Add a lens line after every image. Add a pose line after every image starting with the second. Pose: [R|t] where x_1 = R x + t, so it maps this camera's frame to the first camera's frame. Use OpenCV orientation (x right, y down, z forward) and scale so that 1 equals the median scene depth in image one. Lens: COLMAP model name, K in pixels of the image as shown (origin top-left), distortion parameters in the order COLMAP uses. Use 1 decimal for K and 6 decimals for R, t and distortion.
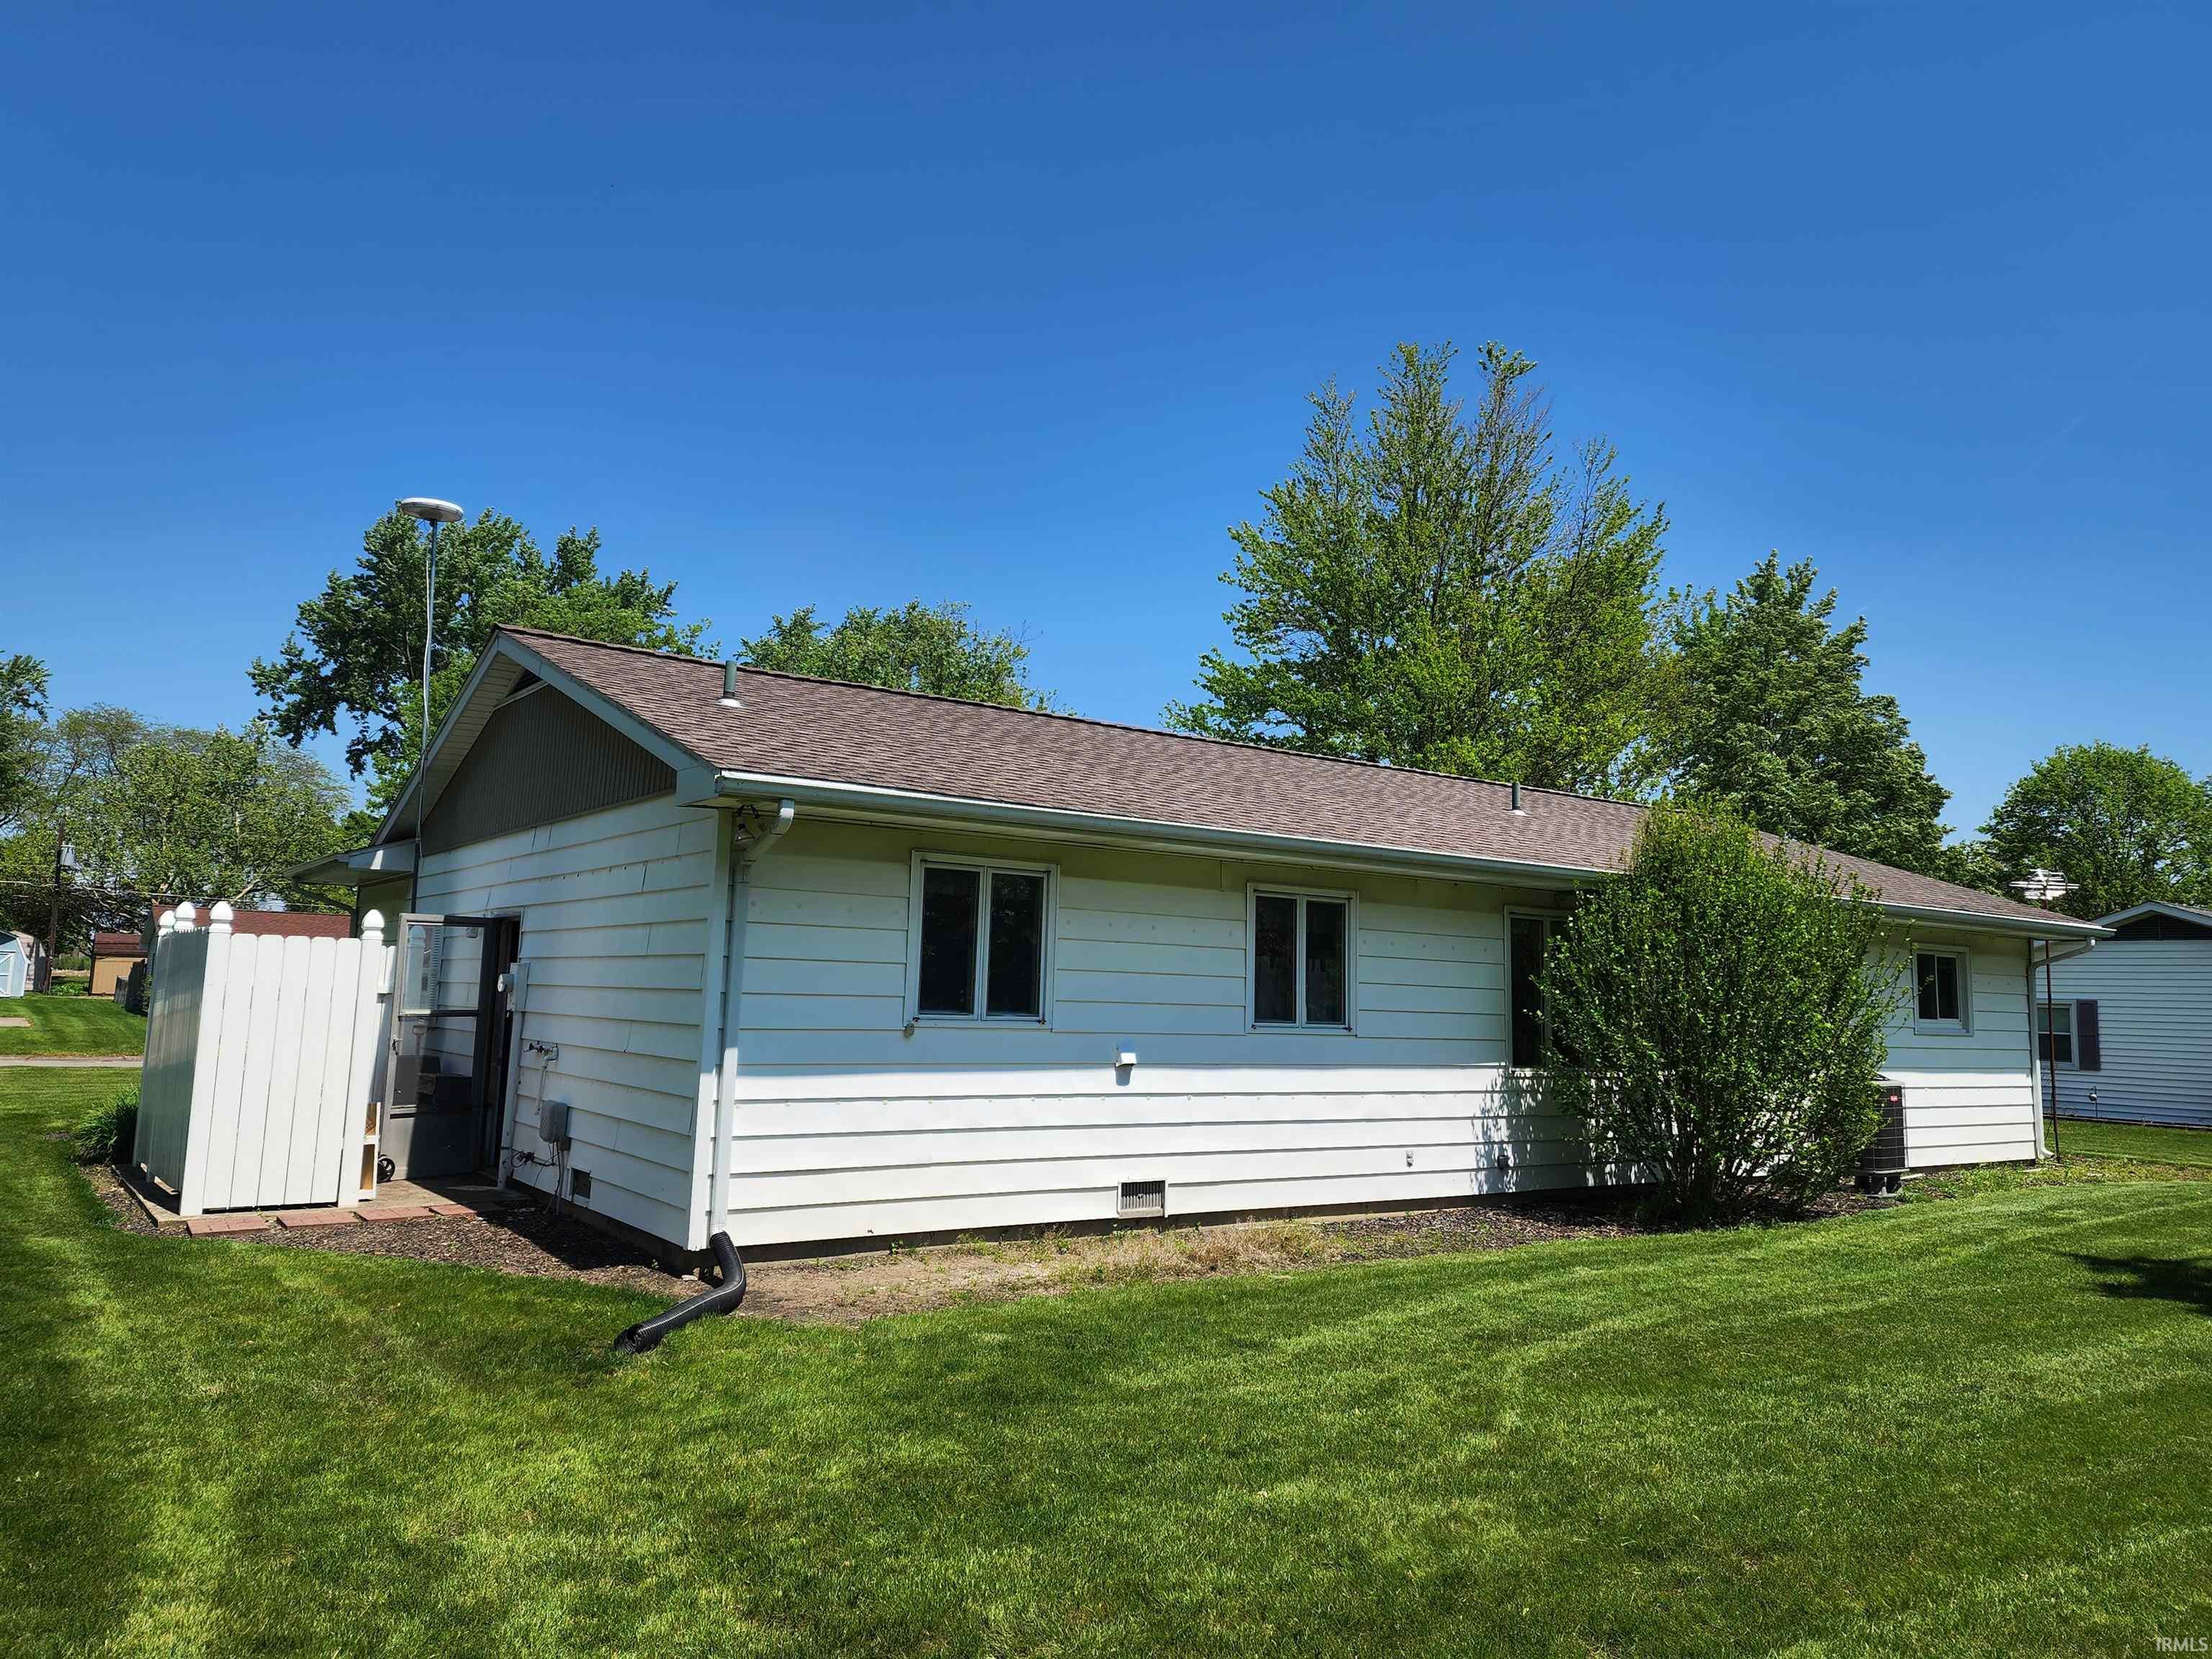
lens RADIAL K [[1560.7, 0, 1106.0], [0, 1560.7, 829.5], [0, 0, 1]] dist [0.072197, -0.063835]
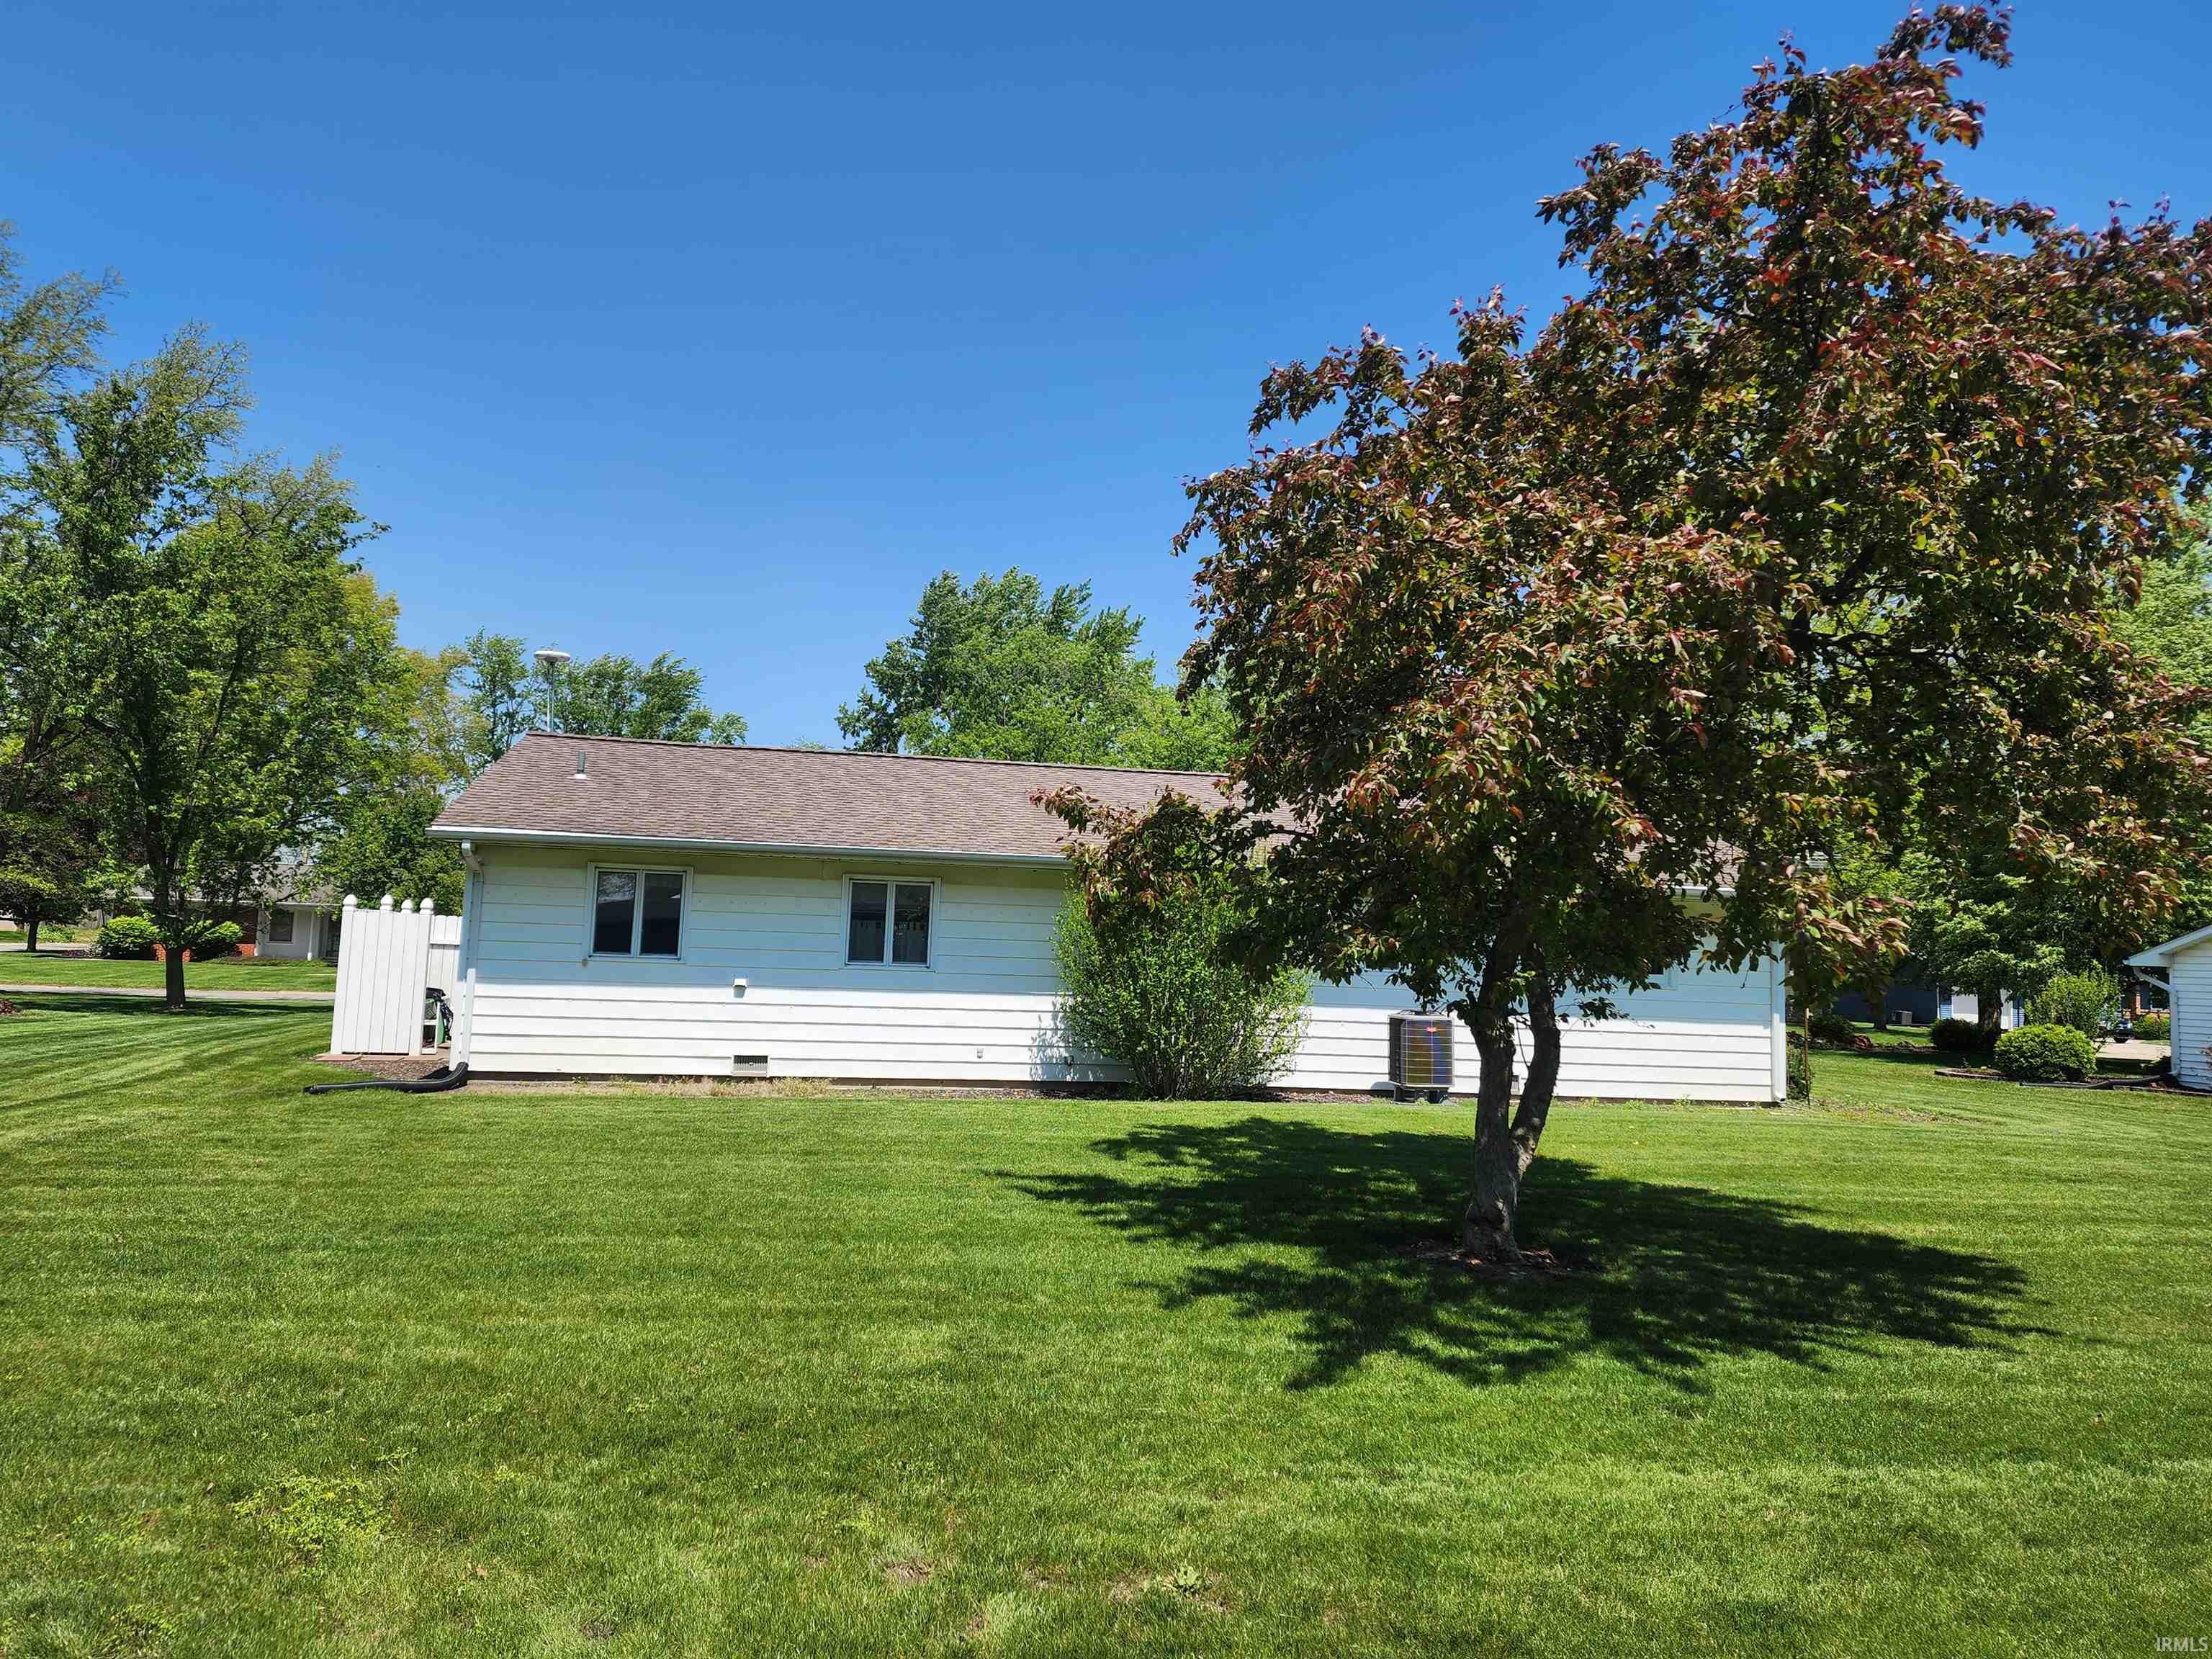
lens RADIAL K [[1560.7, 0, 1106.0], [0, 1560.7, 829.5], [0, 0, 1]] dist [0.072197, -0.063835]
pose [[0.901225, -0.033181, -0.432079, 1.055534], [0.037149, 0.999309, 0.000743, -0.002691], [0.431756, -0.016721, 0.901835, -0.327632]]
